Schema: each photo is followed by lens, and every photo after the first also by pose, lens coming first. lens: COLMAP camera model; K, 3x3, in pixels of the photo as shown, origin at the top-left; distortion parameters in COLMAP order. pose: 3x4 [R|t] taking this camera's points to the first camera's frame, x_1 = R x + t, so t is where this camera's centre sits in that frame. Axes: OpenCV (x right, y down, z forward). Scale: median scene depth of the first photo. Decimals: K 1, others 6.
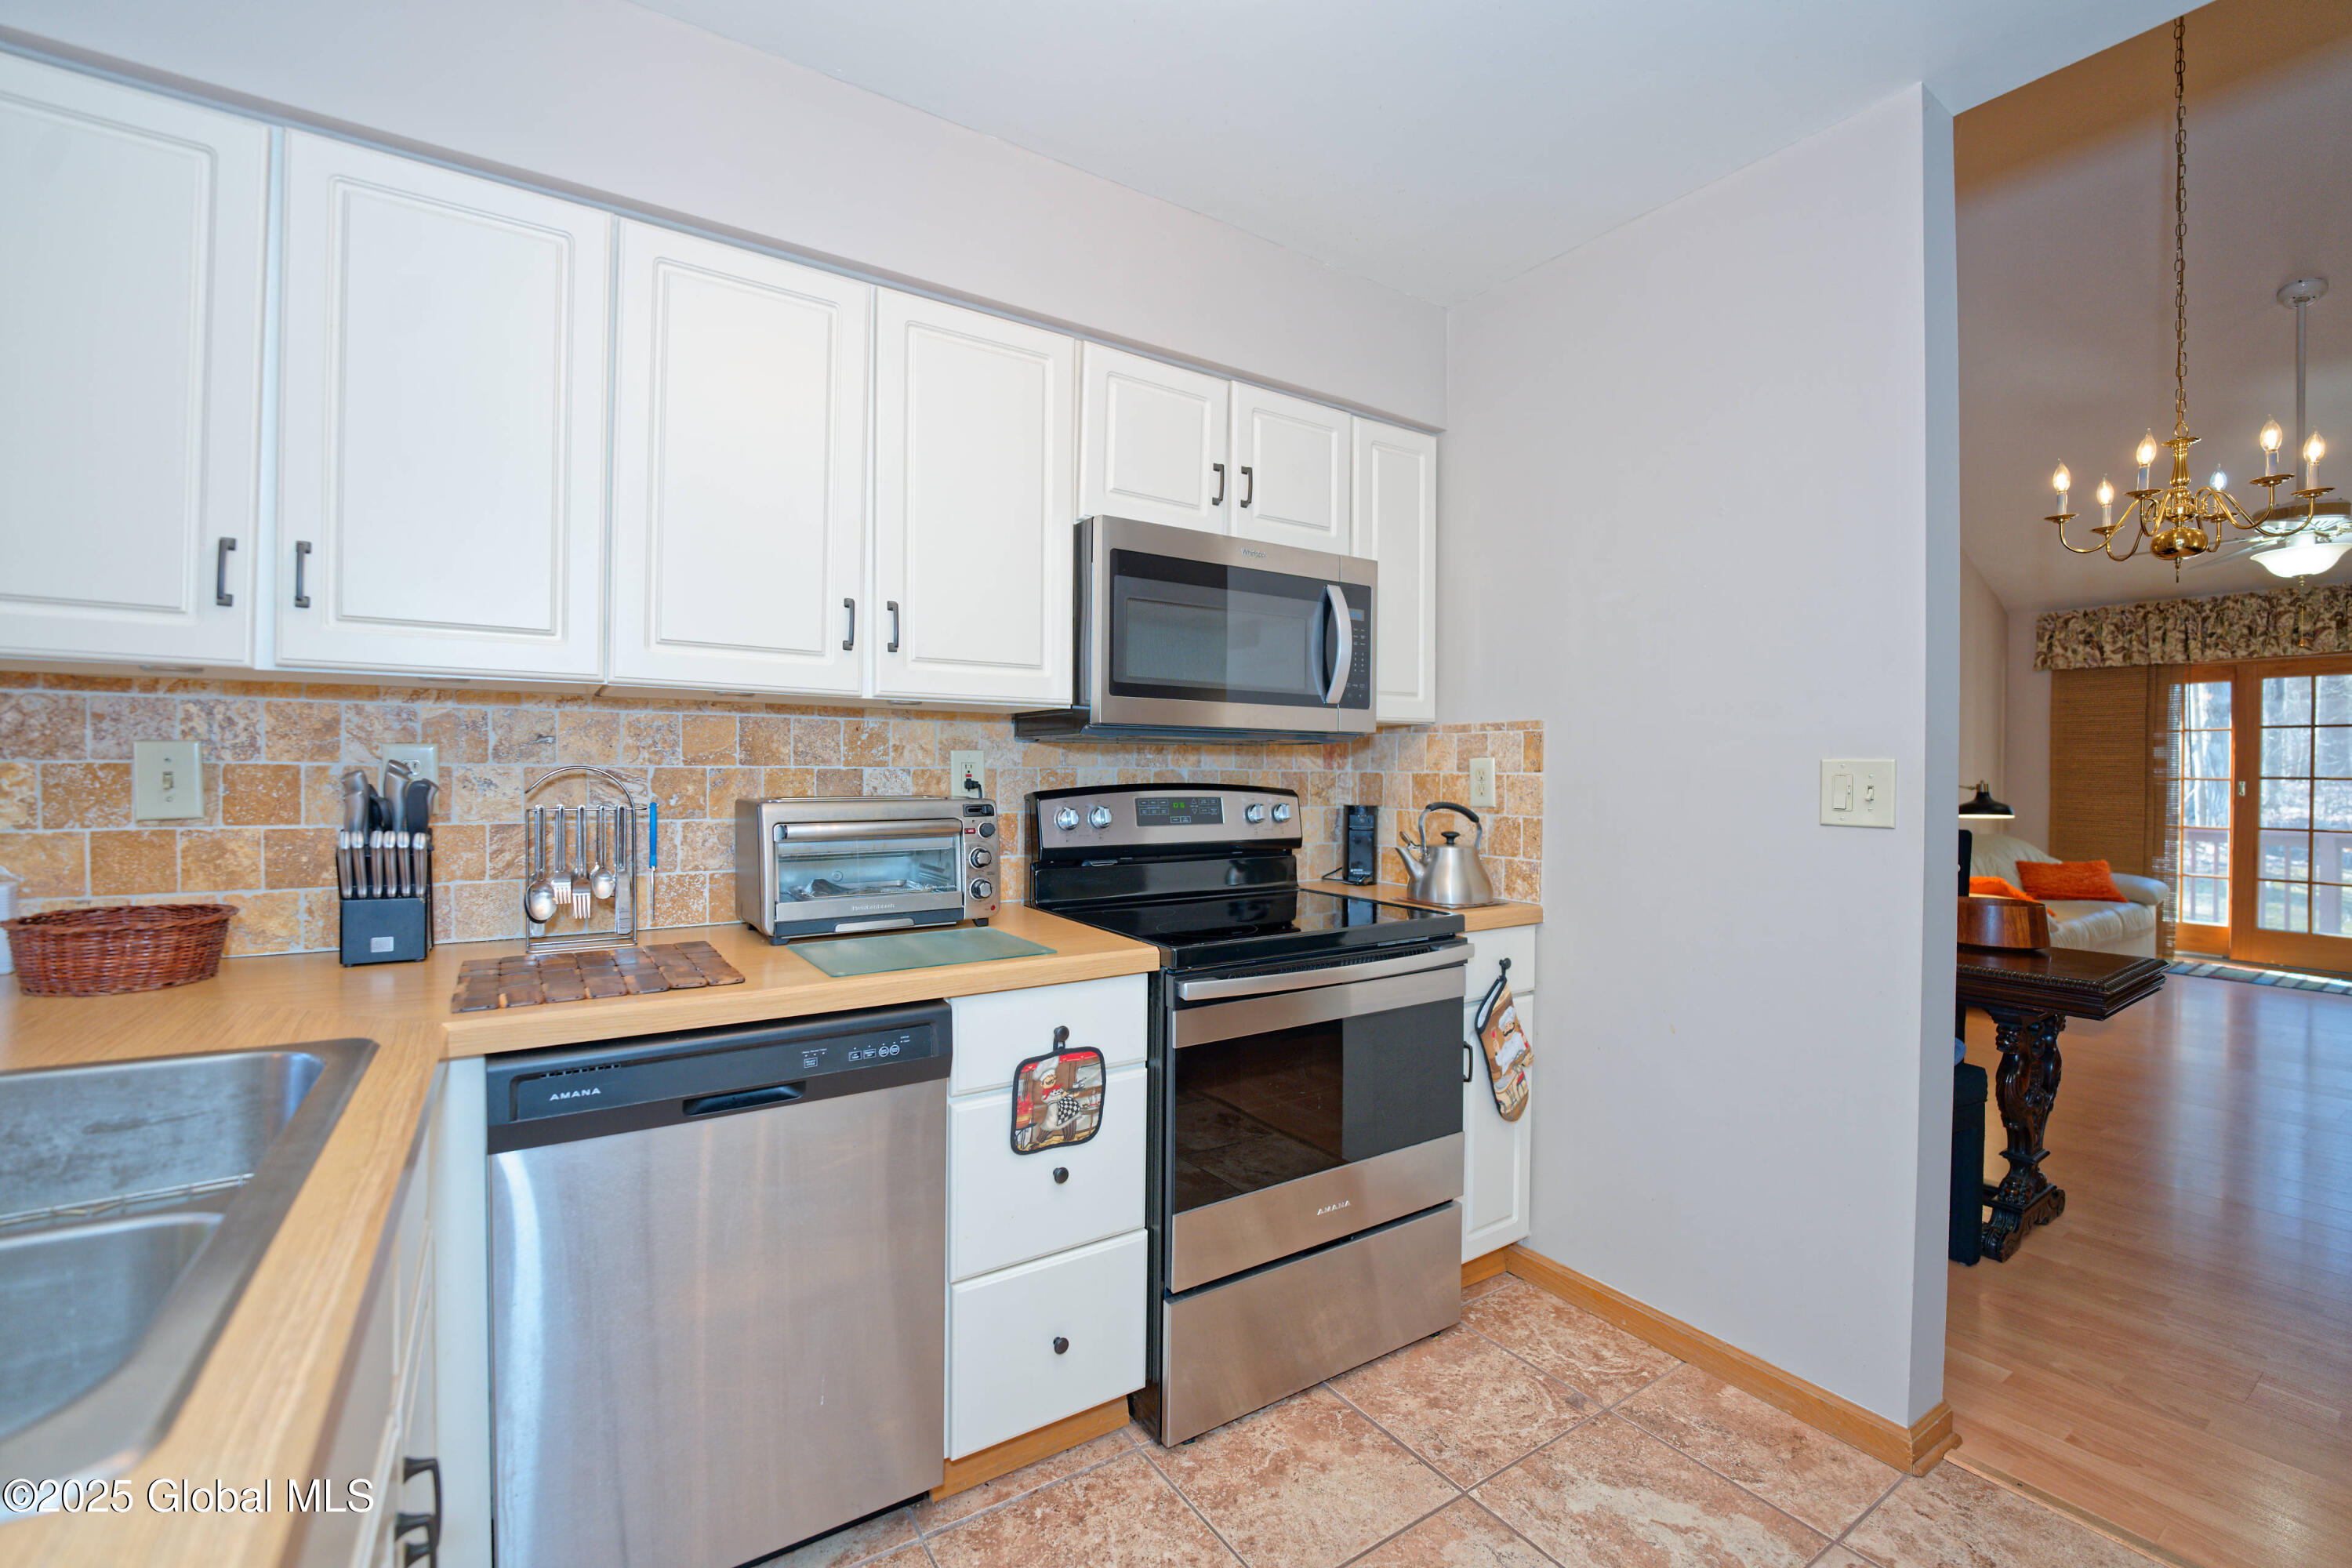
lens RADIAL K [[994.4, 0, 1172.1], [0, 994.4, 778.0], [0, 0, 1]] dist [-0.029593, 0.004507]
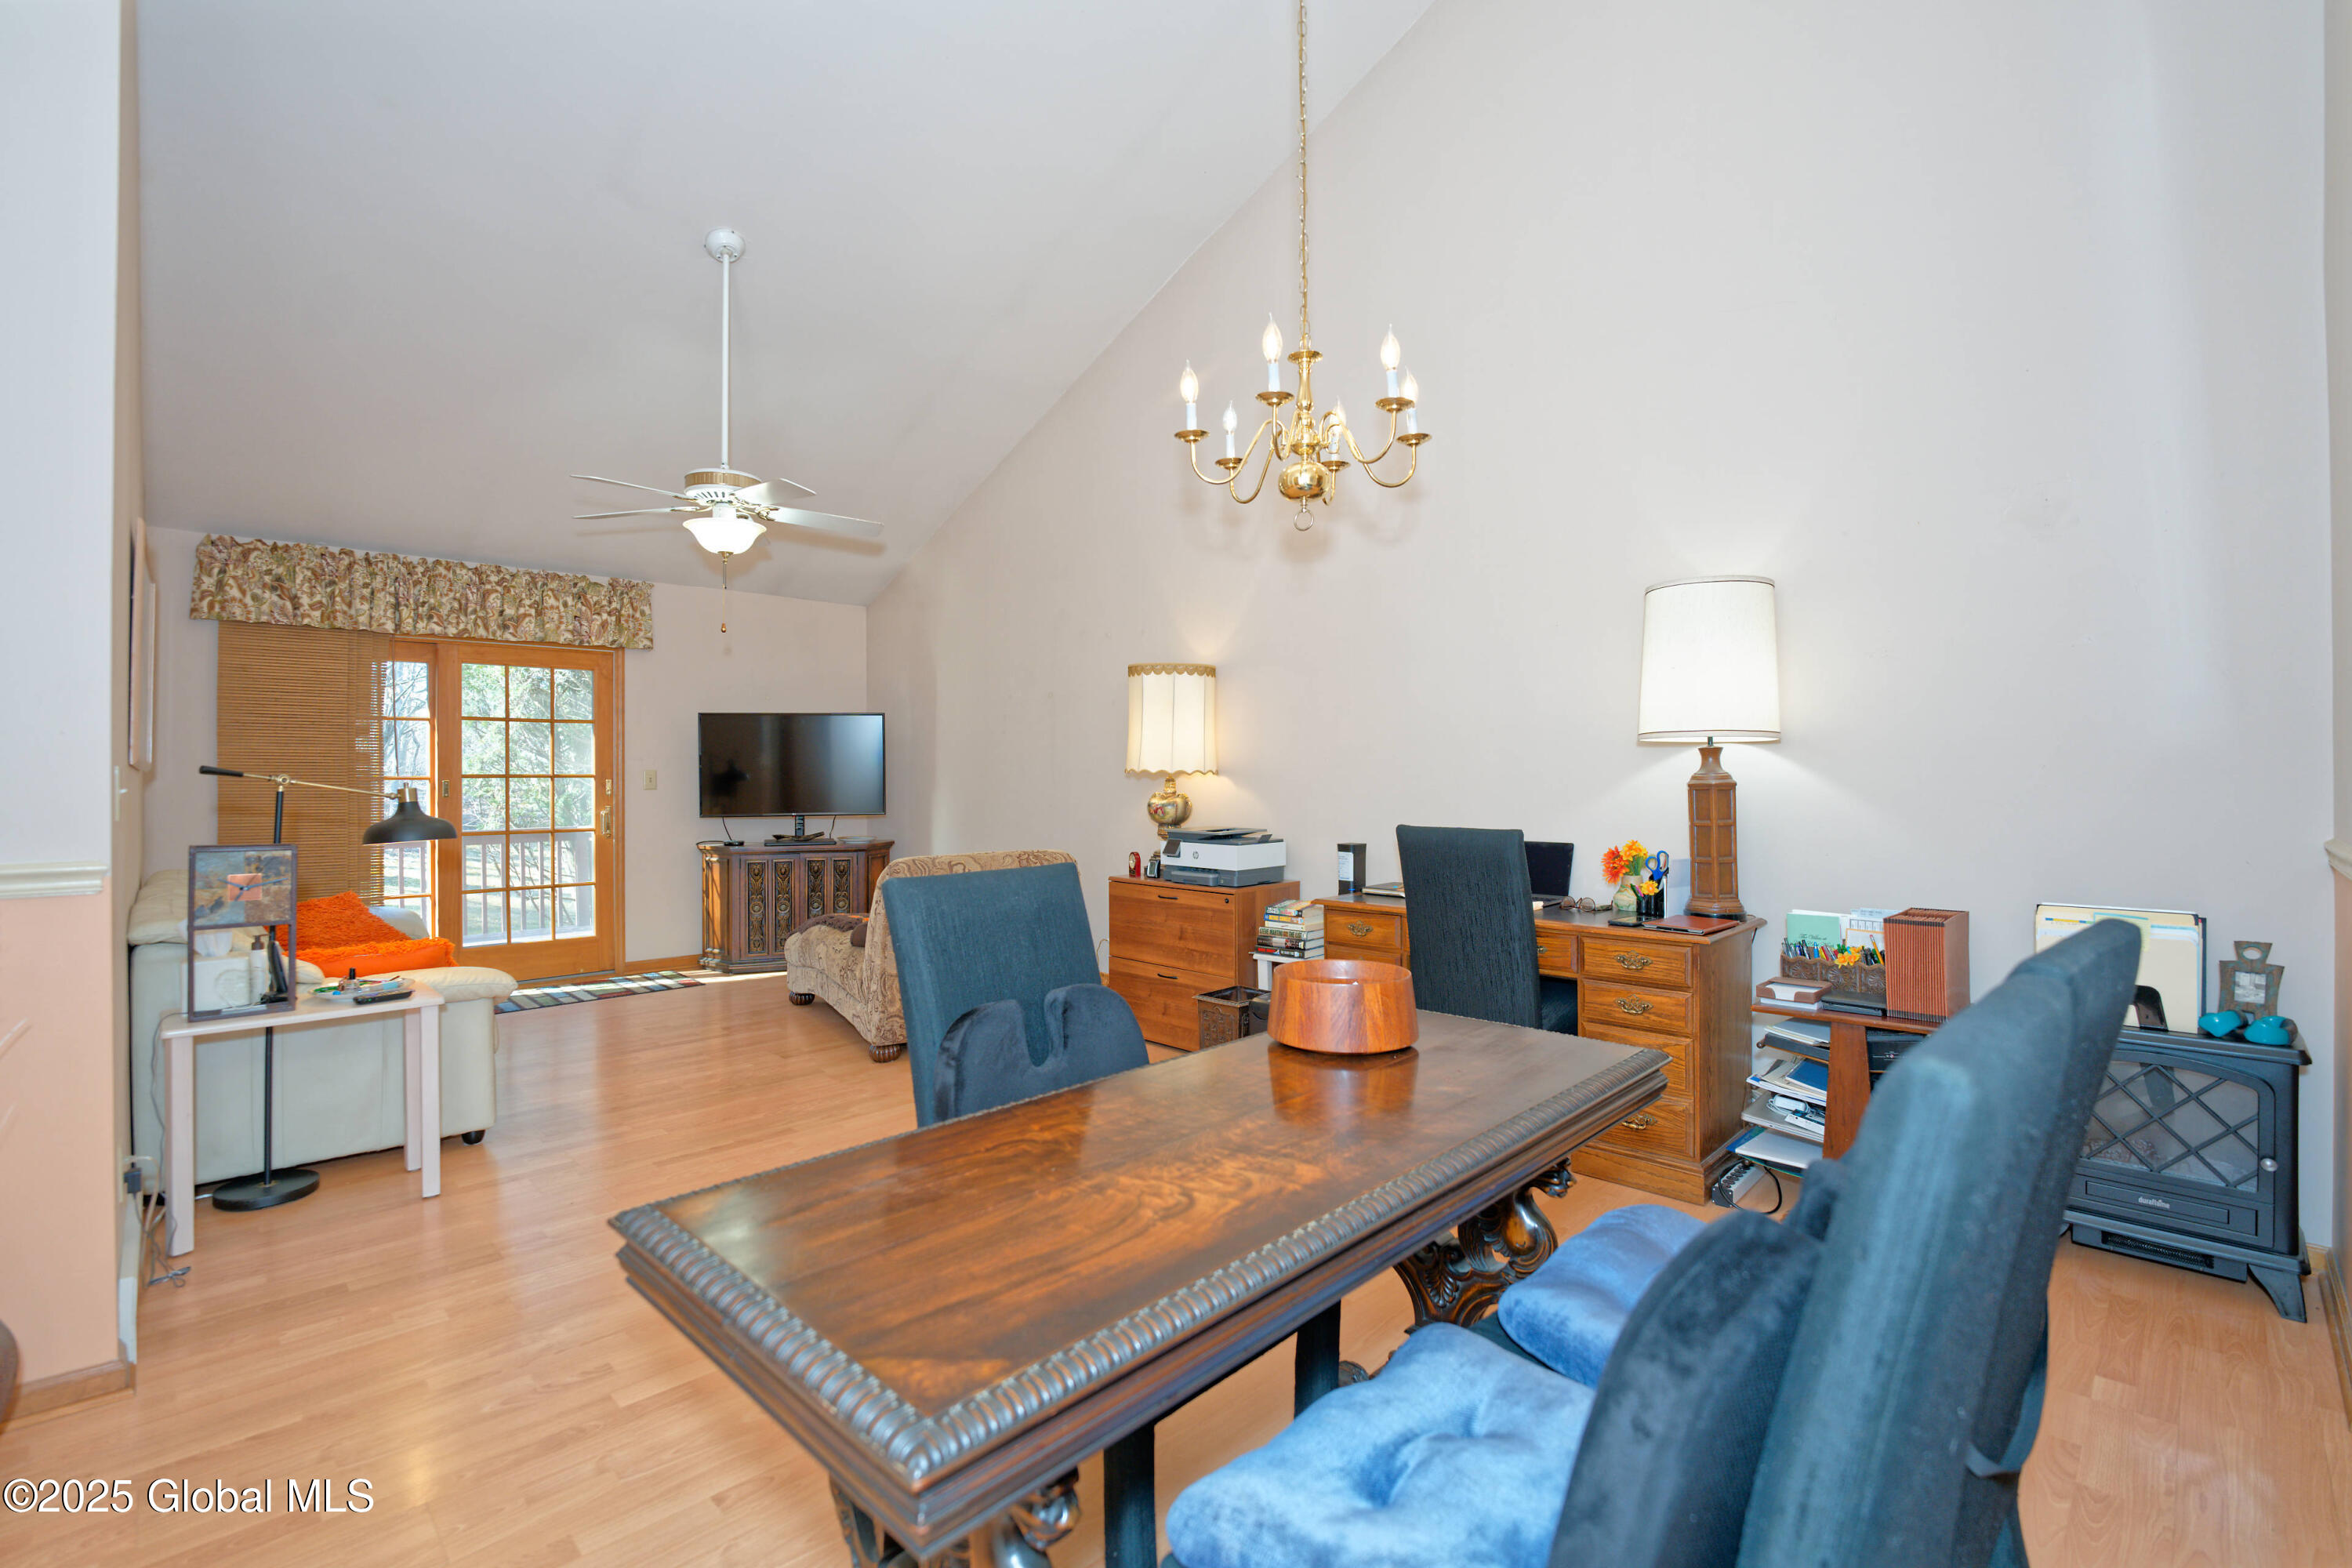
lens RADIAL K [[1051.1, 0, 1147.7], [0, 1051.1, 768.5], [0, 0, 1]] dist [-0.027588, 0.000923]
pose [[-0.188201, -0.000505, 0.982130, 0.215427], [0.008593, 0.999961, 0.002161, -0.008629], [-0.982093, 0.008846, -0.188190, 1.407115]]
